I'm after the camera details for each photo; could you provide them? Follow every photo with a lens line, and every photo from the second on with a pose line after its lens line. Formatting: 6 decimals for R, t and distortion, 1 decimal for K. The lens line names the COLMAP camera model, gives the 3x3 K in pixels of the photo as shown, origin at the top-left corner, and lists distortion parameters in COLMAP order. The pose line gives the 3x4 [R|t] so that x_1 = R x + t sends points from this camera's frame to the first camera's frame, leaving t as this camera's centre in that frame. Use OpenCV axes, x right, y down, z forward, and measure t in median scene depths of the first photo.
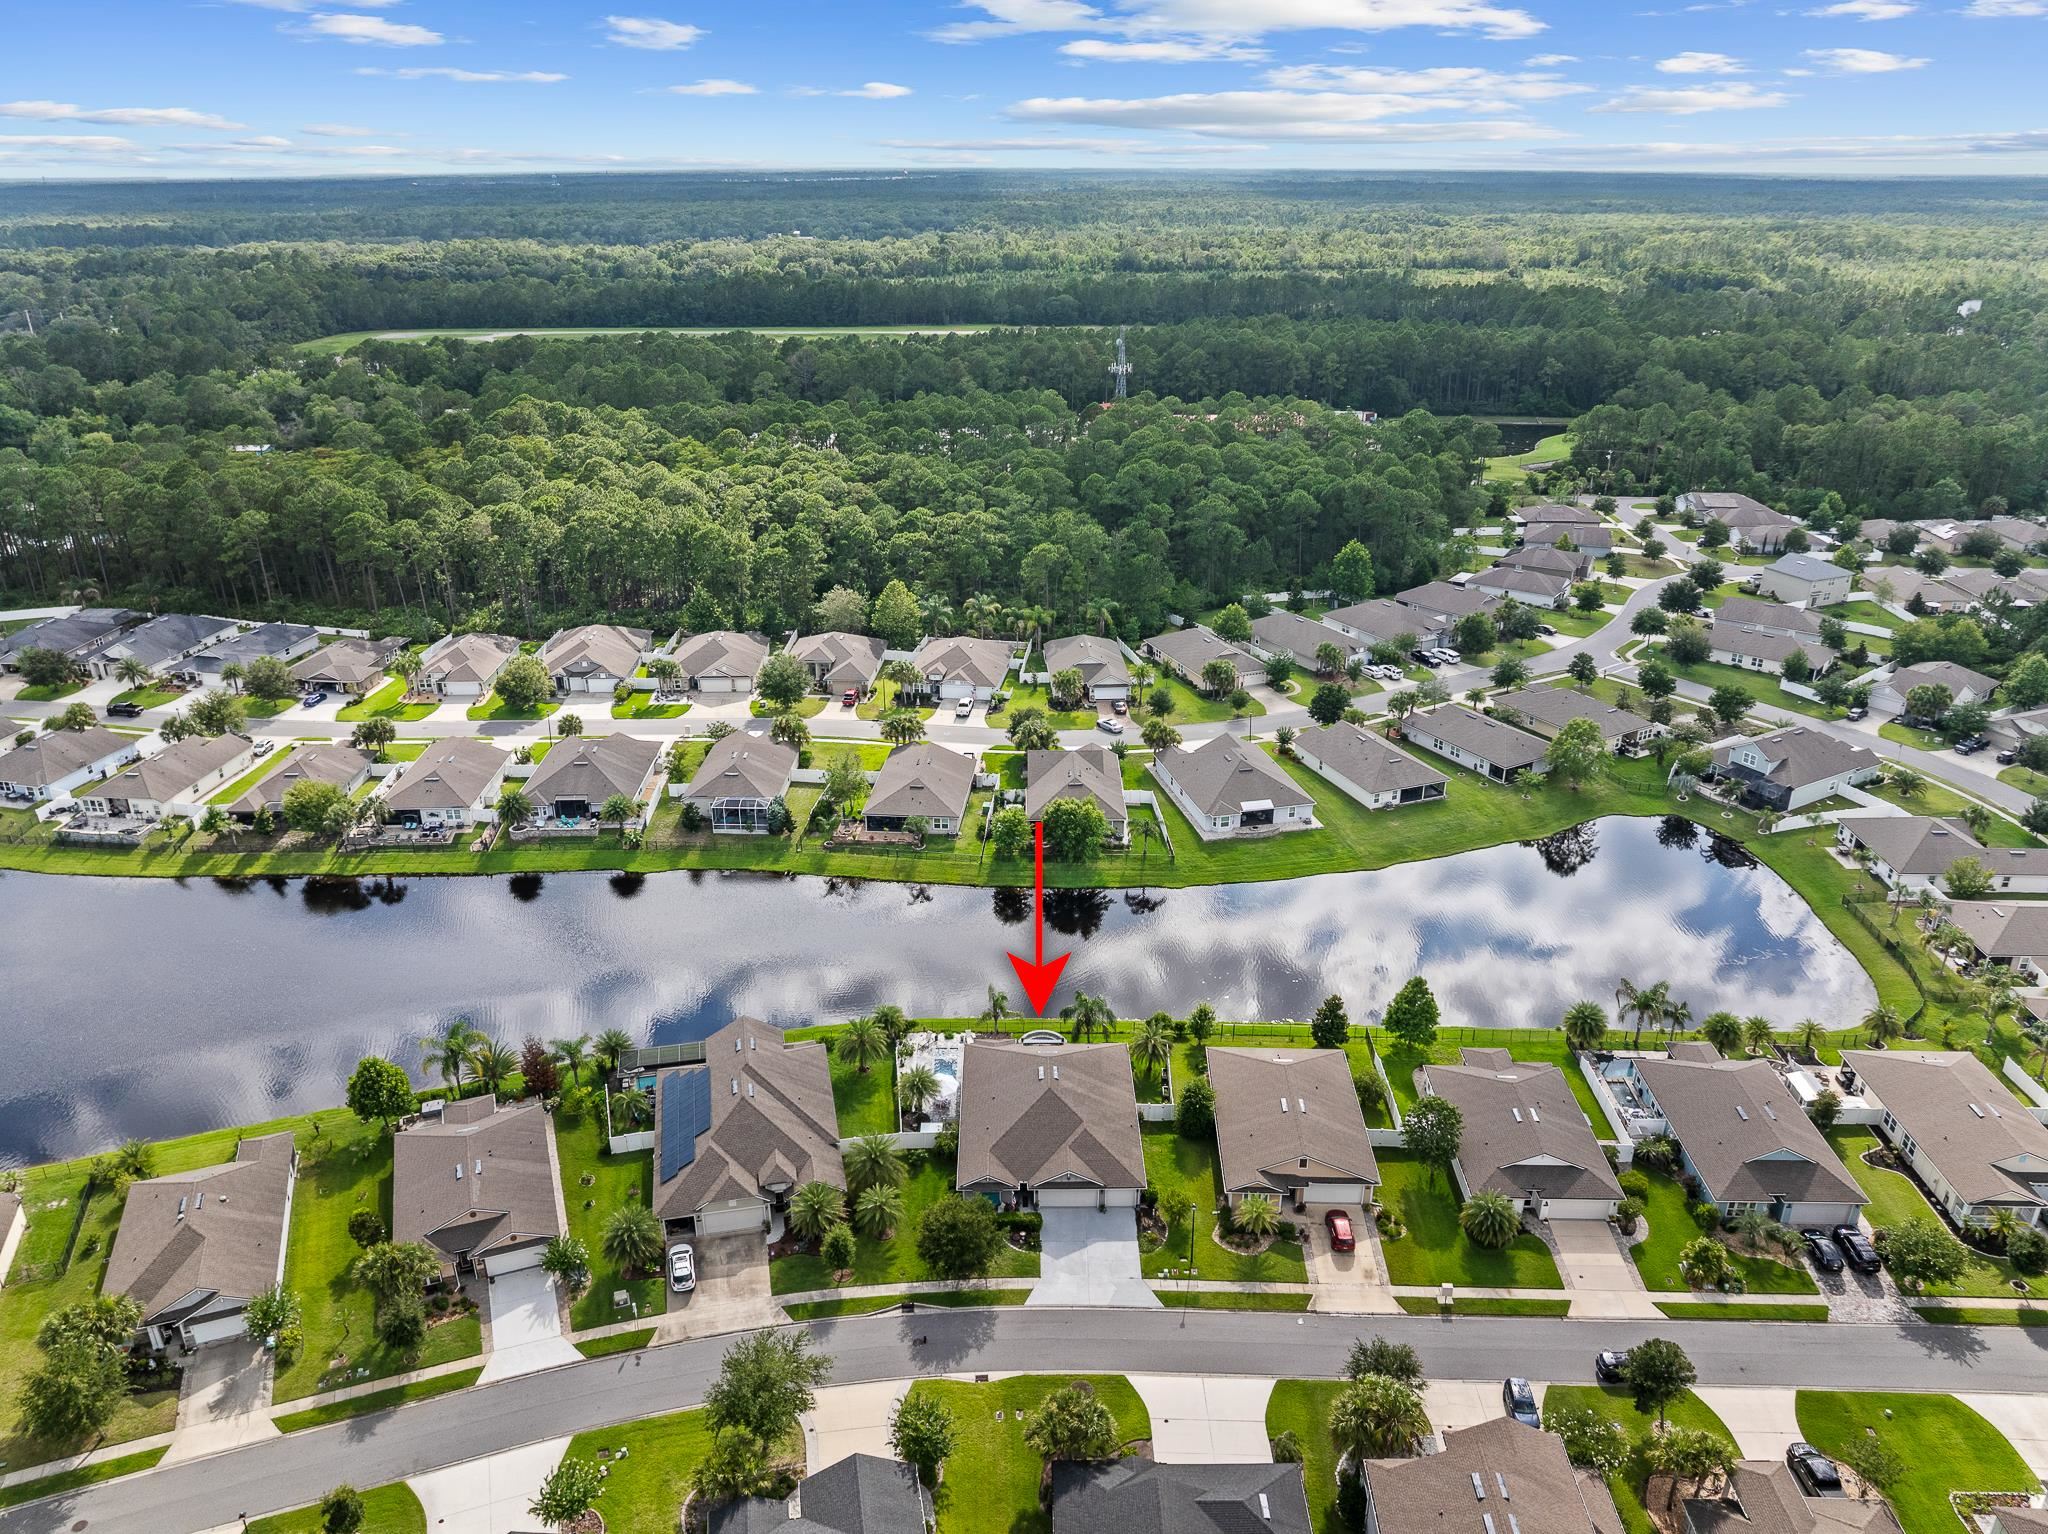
lens RADIAL K [[1436.1, 0, 1026.5], [0, 1436.1, 764.1], [0, 0, 1]] dist [-0.032081, -0.008976]
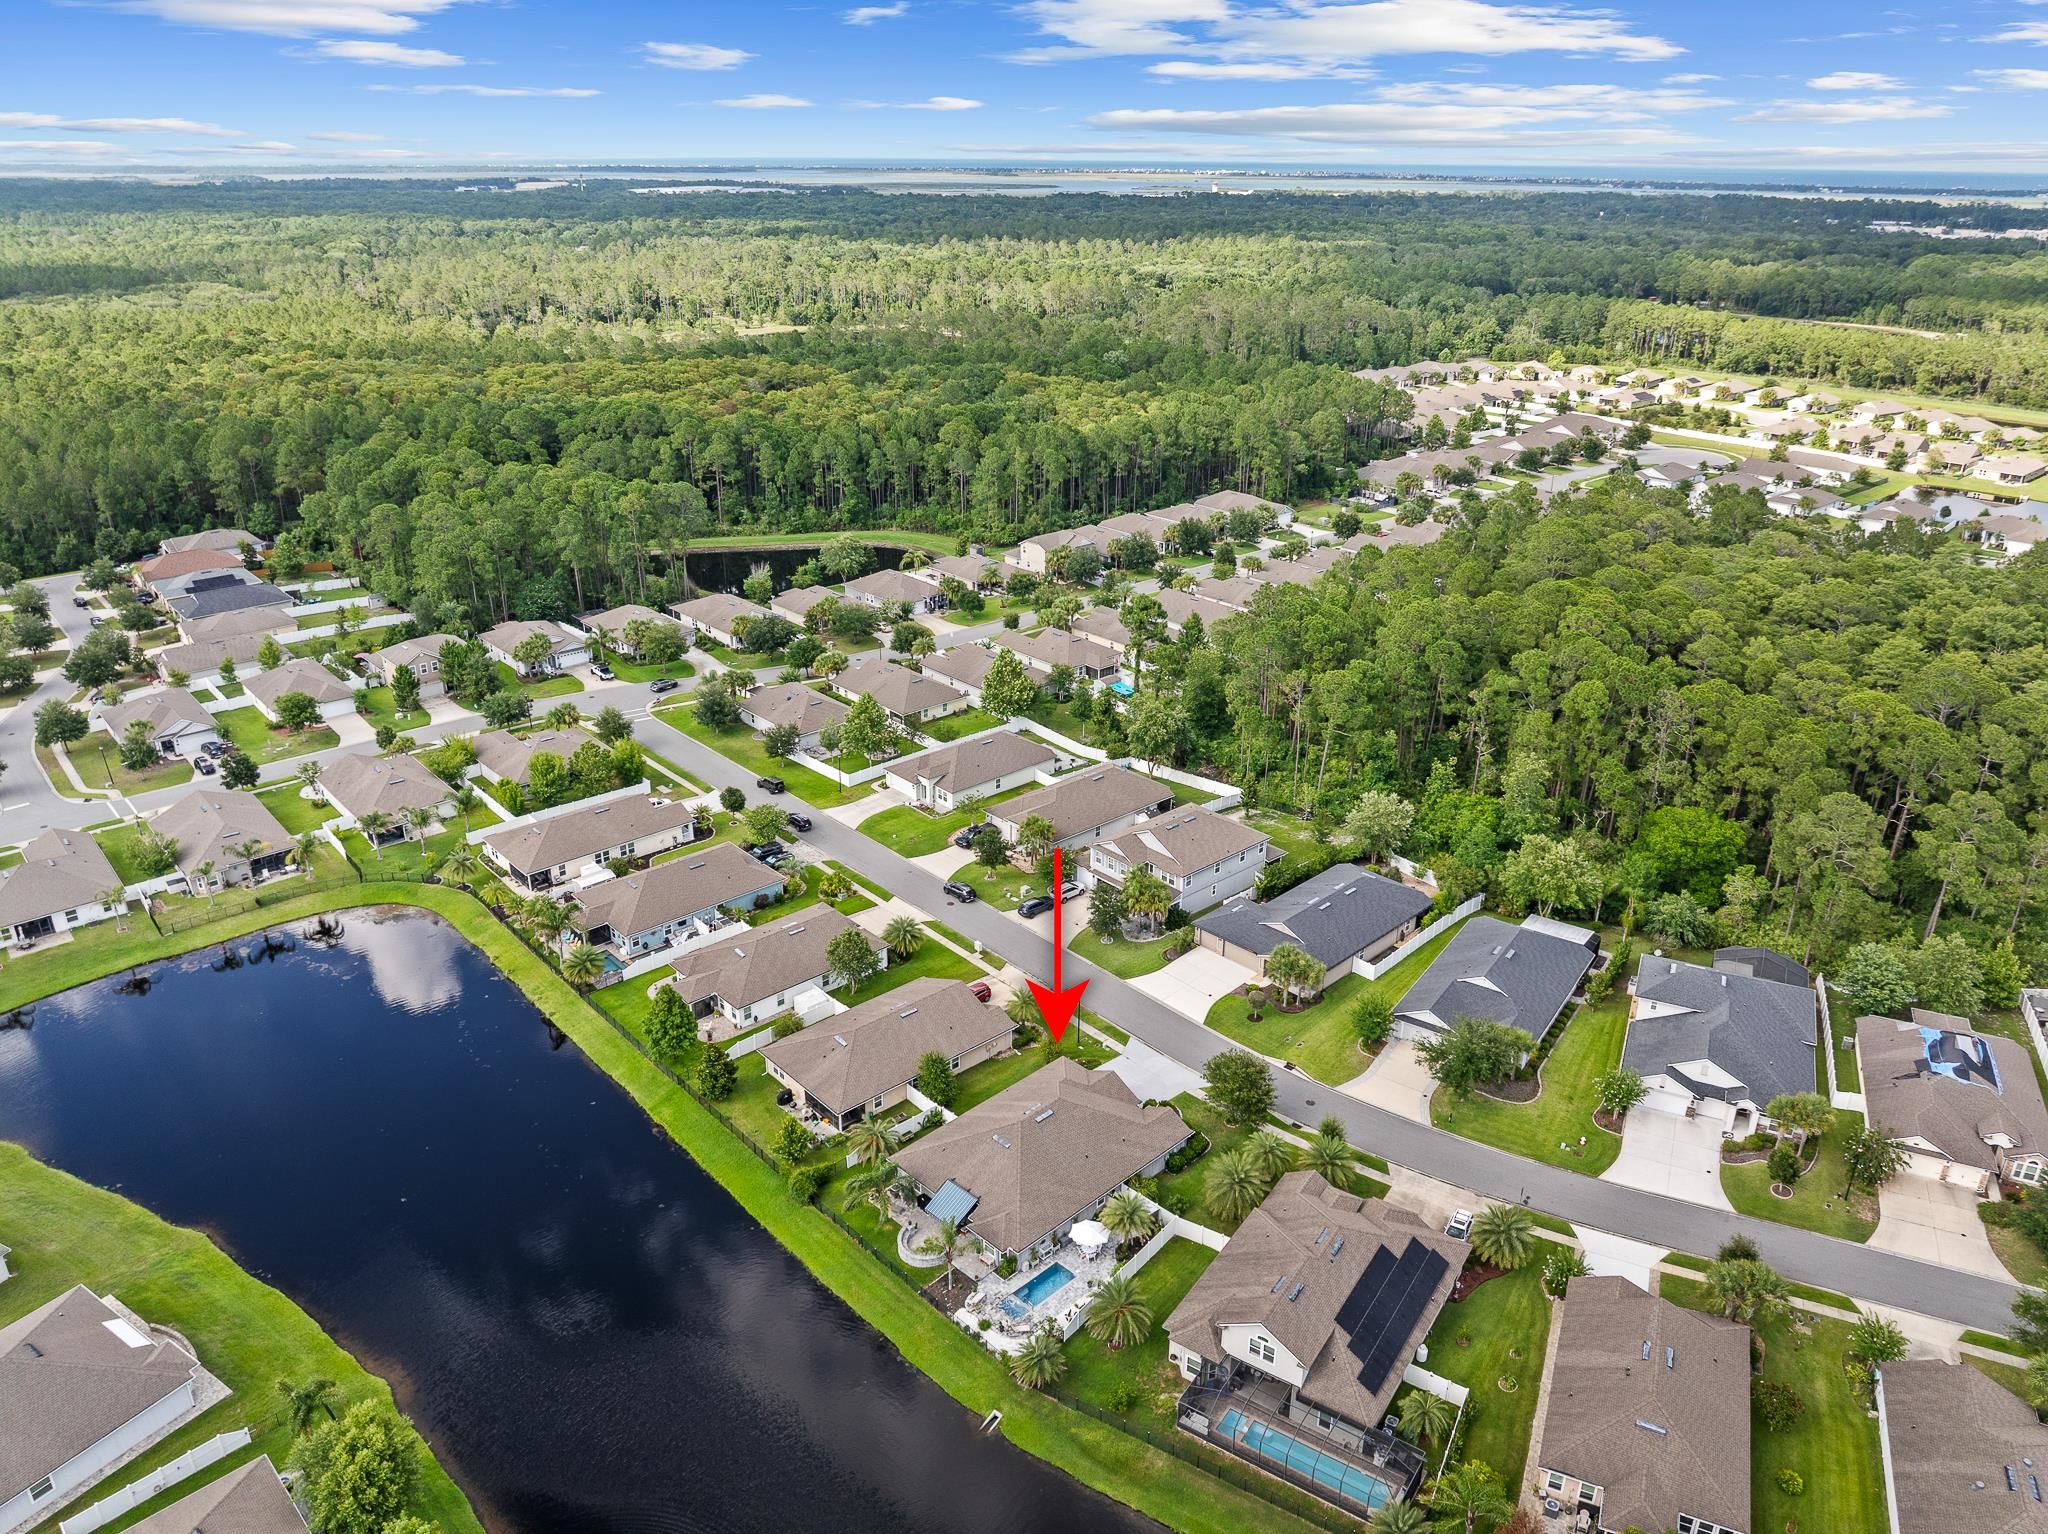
lens RADIAL K [[1439.0, 0, 1026.3], [0, 1439.0, 755.1], [0, 0, 1]] dist [-0.038901, 0.005395]
pose [[-0.694057, -0.281815, 0.662469, -0.369630], [0.276107, 0.745631, 0.606464, -0.366181], [-0.664869, 0.603833, -0.439699, 0.882148]]
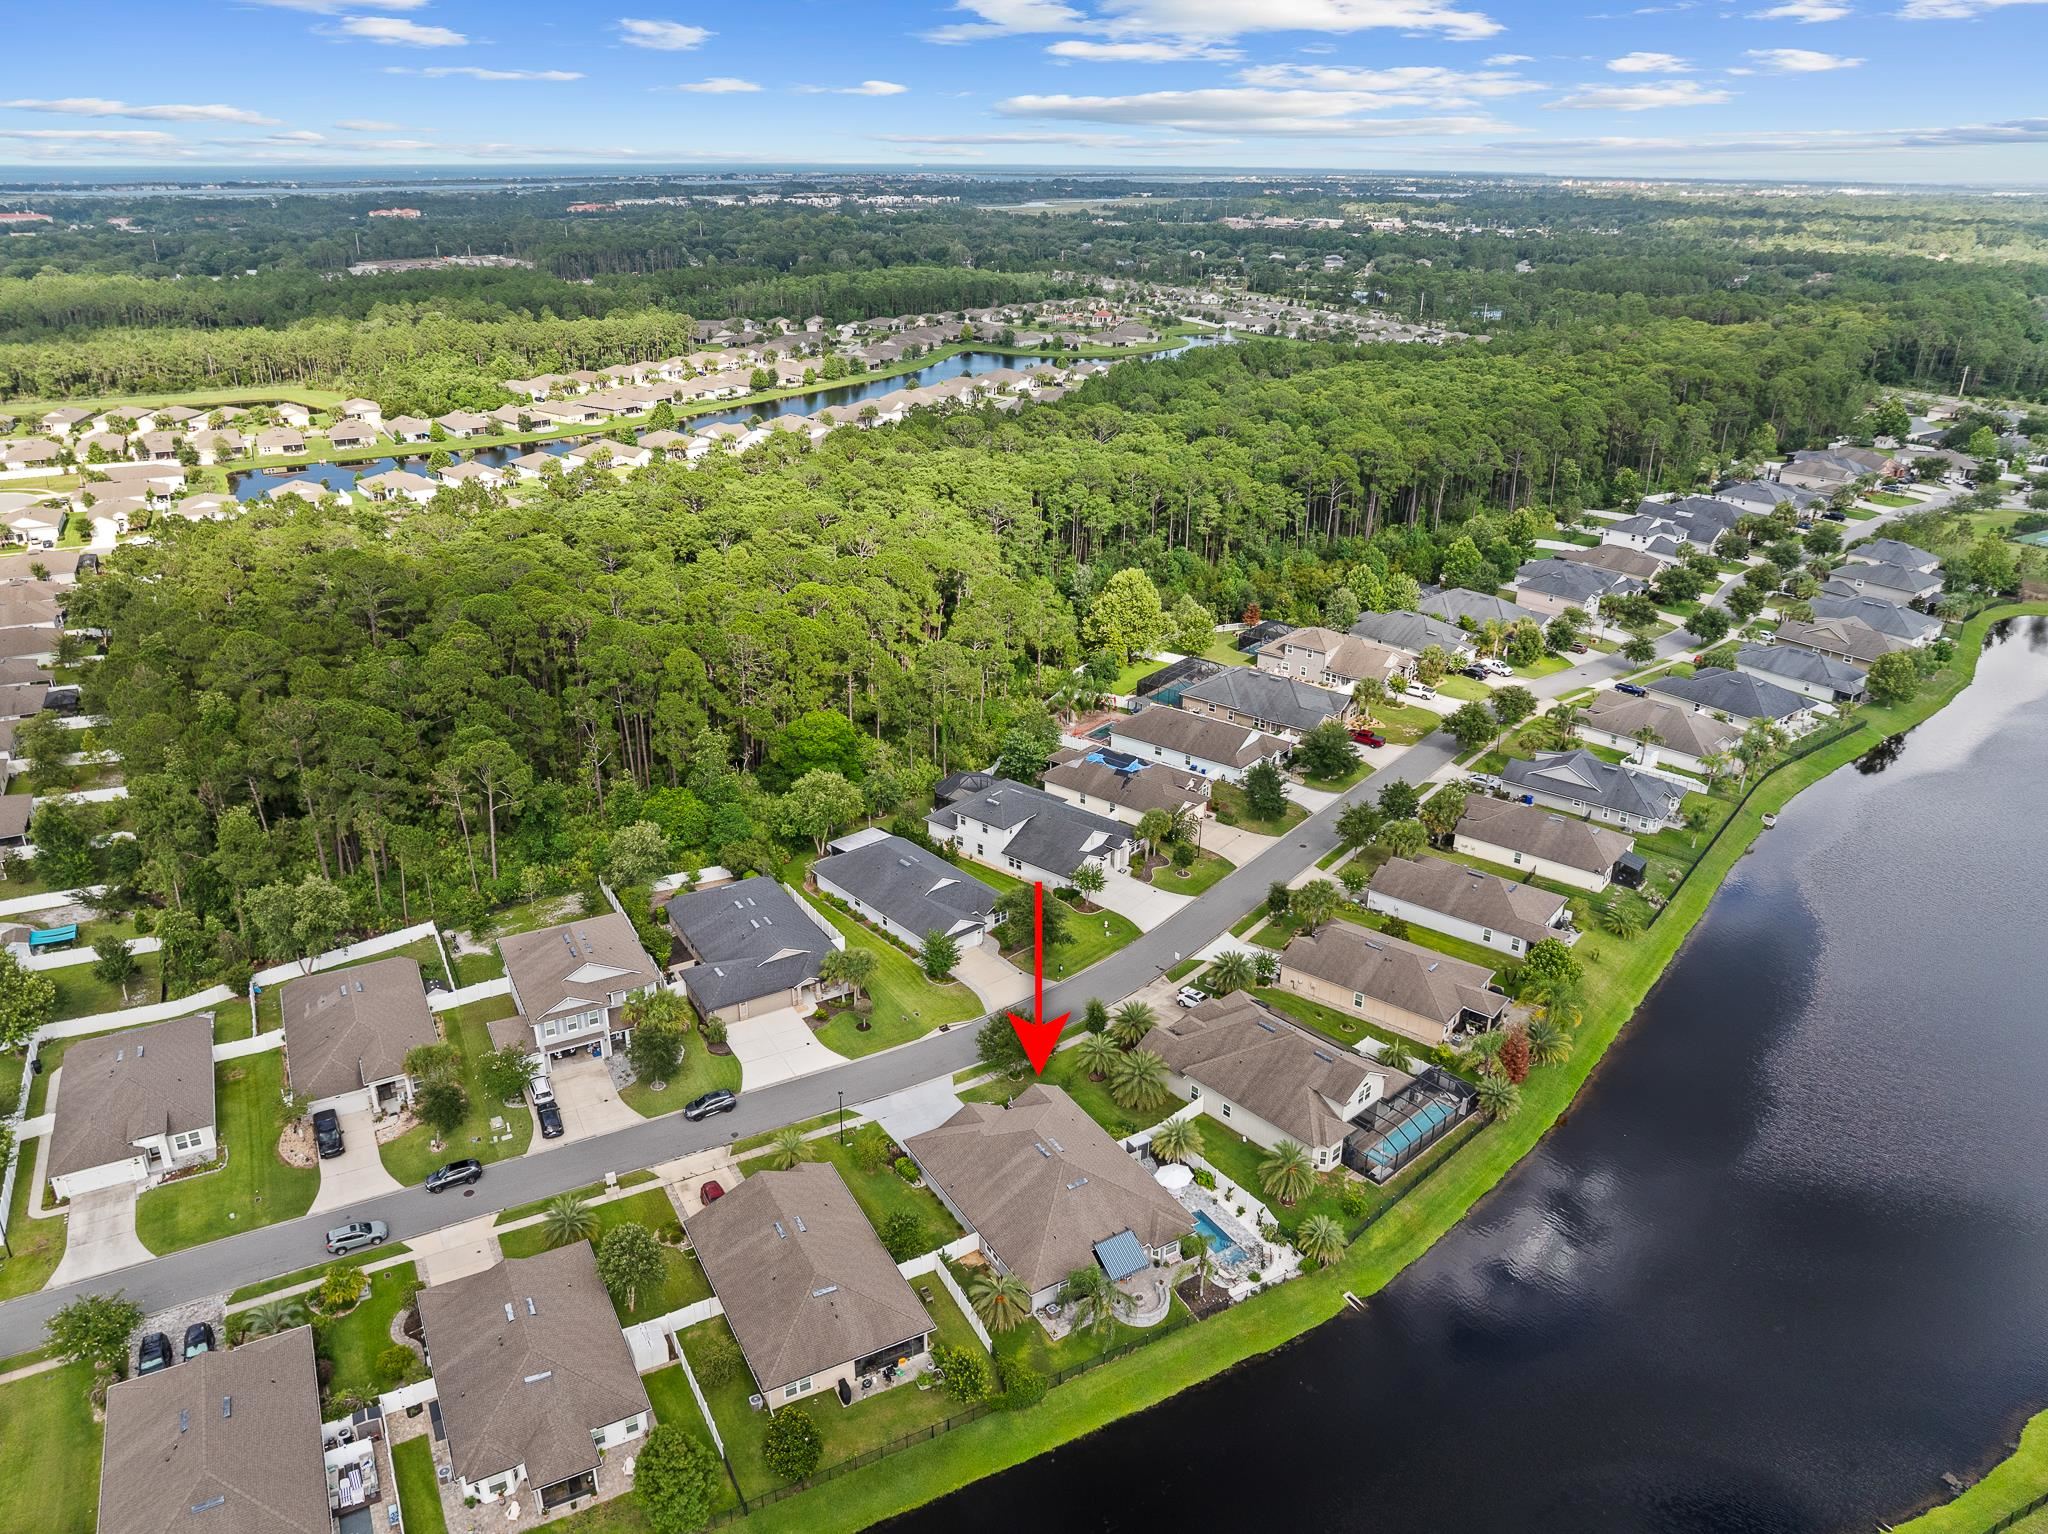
lens RADIAL K [[1436.1, 0, 1026.5], [0, 1436.1, 764.1], [0, 0, 1]] dist [-0.032081, -0.008976]
pose [[-0.861351, 0.191728, -0.470440, 0.283383], [-0.204597, 0.716697, 0.666697, -0.390187], [0.464988, 0.670511, -0.578101, 0.937693]]
